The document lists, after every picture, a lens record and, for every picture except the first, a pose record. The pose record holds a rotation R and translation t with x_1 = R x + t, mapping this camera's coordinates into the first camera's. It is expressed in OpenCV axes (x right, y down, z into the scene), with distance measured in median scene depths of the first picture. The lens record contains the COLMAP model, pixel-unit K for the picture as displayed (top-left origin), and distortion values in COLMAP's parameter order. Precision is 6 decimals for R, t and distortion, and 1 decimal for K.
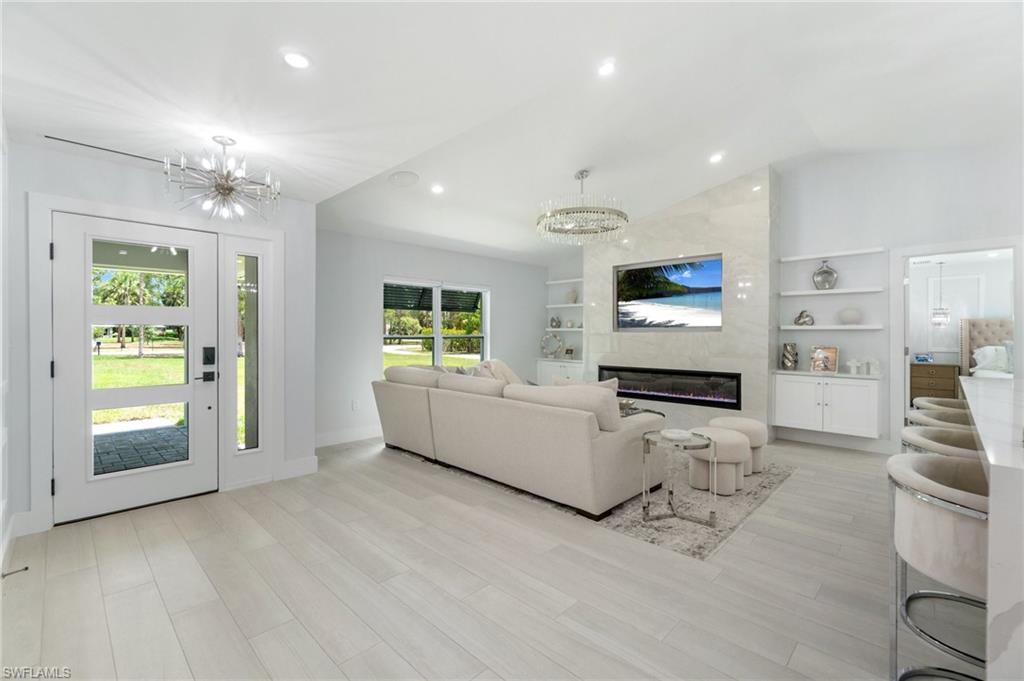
lens RADIAL K [[440.2, 0, 511.3], [0, 440.2, 334.9], [0, 0, 1]] dist [0.000644, 0.000456]
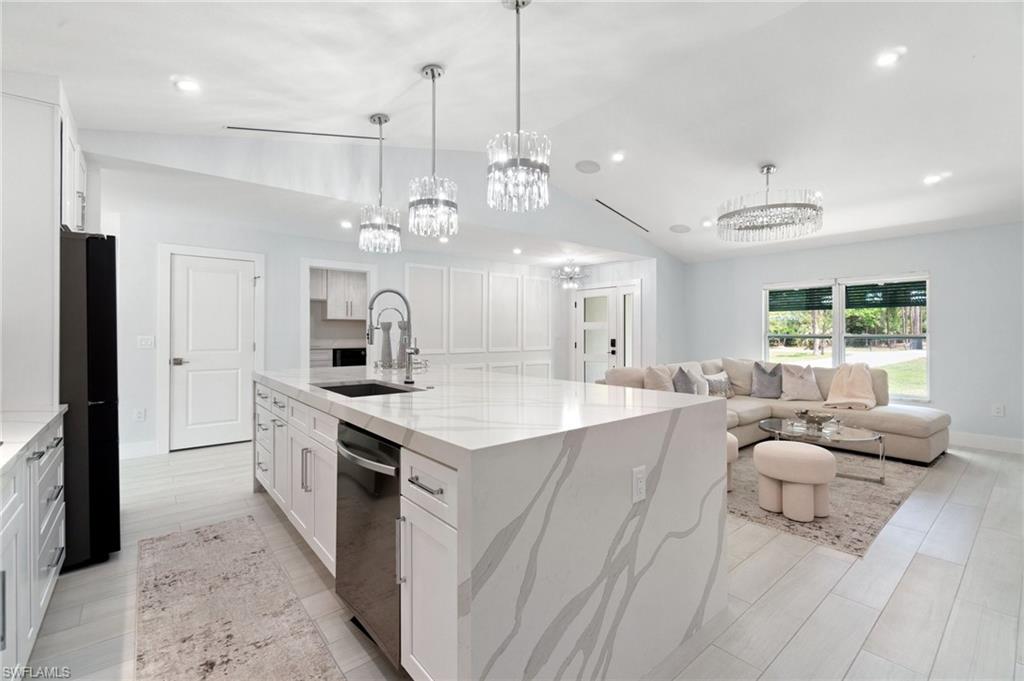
lens RADIAL K [[440.2, 0, 511.3], [0, 440.2, 334.9], [0, 0, 1]] dist [0.000644, 0.000456]
pose [[-0.110841, -0.000842, -0.993838, 0.956988], [-0.003455, 0.999994, -0.000462, 0.005782], [0.993832, 0.003383, -0.110843, 0.442566]]
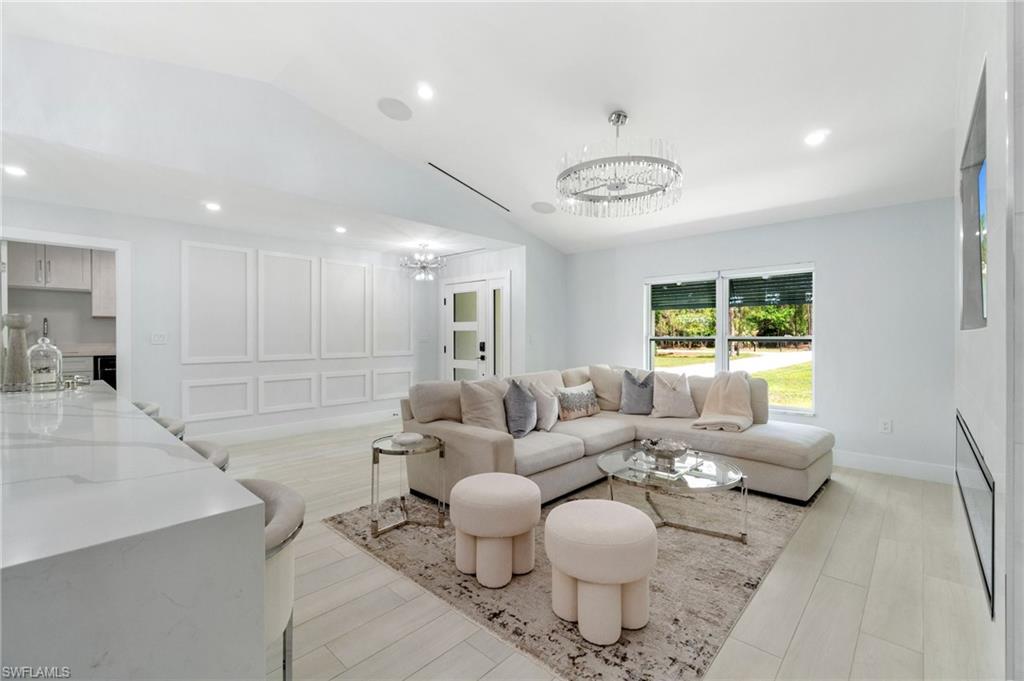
lens RADIAL K [[439.2, 0, 507.2], [0, 439.2, 340.0], [0, 0, 1]] dist [0.000365, 0.000129]
pose [[0.012597, 0.006404, -0.999900, 0.718794], [-0.002929, 0.999975, 0.006367, 0.004077], [0.999916, 0.002848, 0.012615, 0.652567]]
